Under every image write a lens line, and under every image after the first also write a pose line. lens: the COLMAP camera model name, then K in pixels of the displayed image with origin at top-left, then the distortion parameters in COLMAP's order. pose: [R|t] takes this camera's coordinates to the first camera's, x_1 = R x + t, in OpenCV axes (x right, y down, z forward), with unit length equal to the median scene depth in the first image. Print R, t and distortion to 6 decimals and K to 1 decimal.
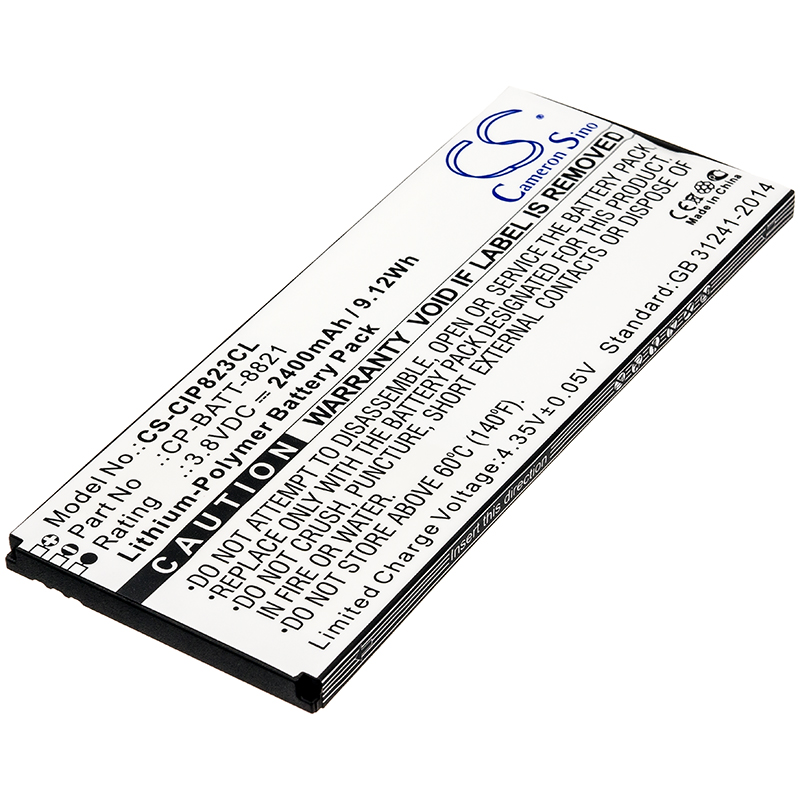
lens RADIAL K [[3270.6, 0, 396.9], [0, 3270.6, 403.0], [0, 0, 1]] dist [0.262145, 0.000000]
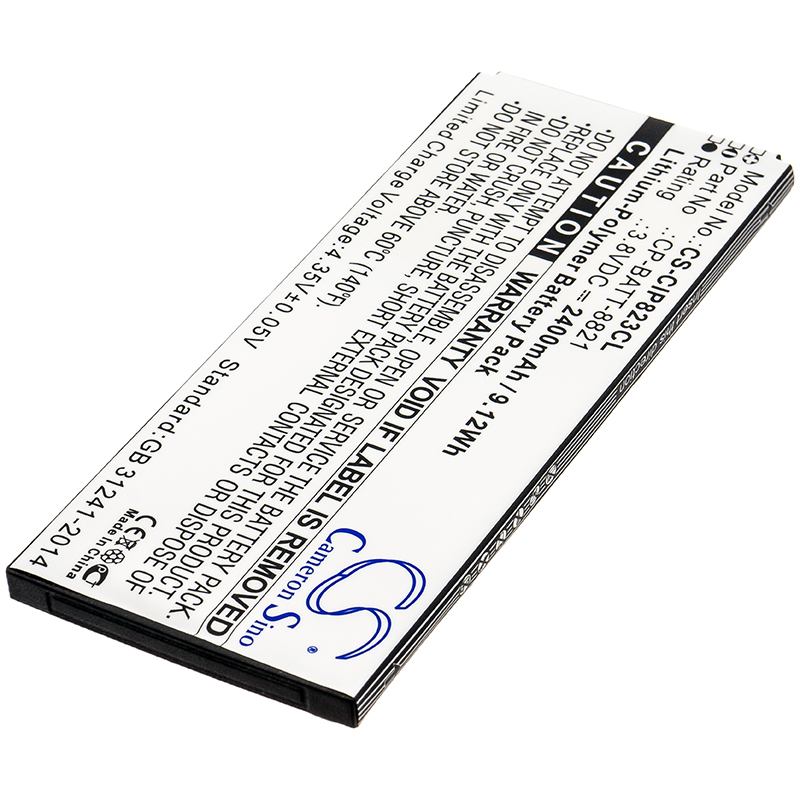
lens RADIAL K [[3270.6, 0, 401.3], [0, 3270.6, 406.4], [0, 0, 1]] dist [0.262145, 0.000000]
pose [[-0.994634, 0.102204, -0.016058, 0.032051], [0.000975, 0.164460, 0.986383, -0.953121], [0.103453, 0.981075, -0.163677, 1.177728]]
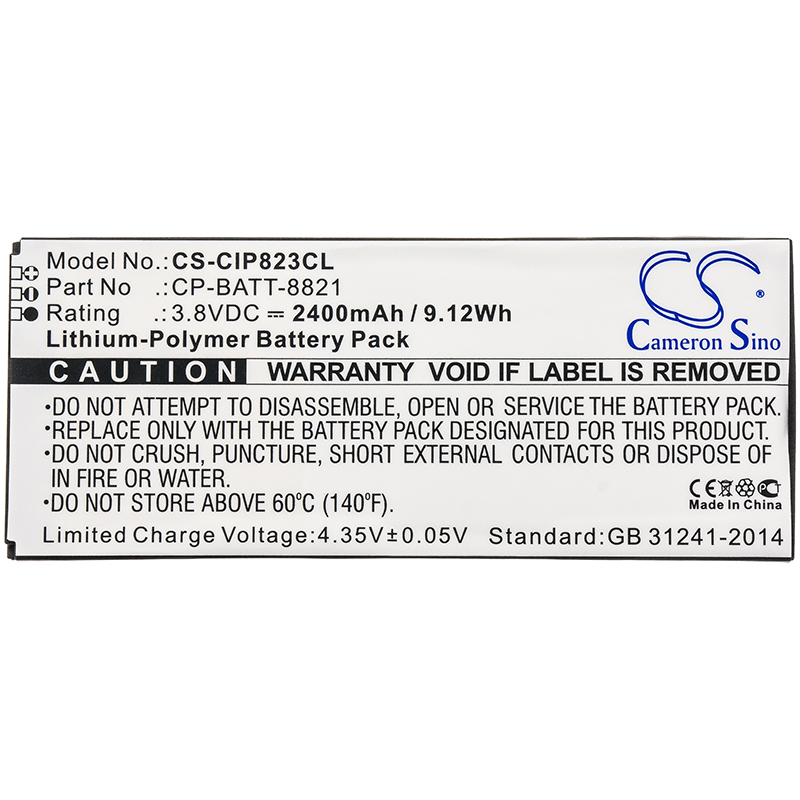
lens RADIAL K [[3270.6, 0, 401.8], [0, 3270.6, 408.5], [0, 0, 1]] dist [0.262145, 0.000000]
pose [[0.564006, 0.823930, -0.055098, 0.072869], [-0.526214, 0.410028, 0.744967, -0.852427], [0.636393, -0.391173, 0.664822, 0.256886]]
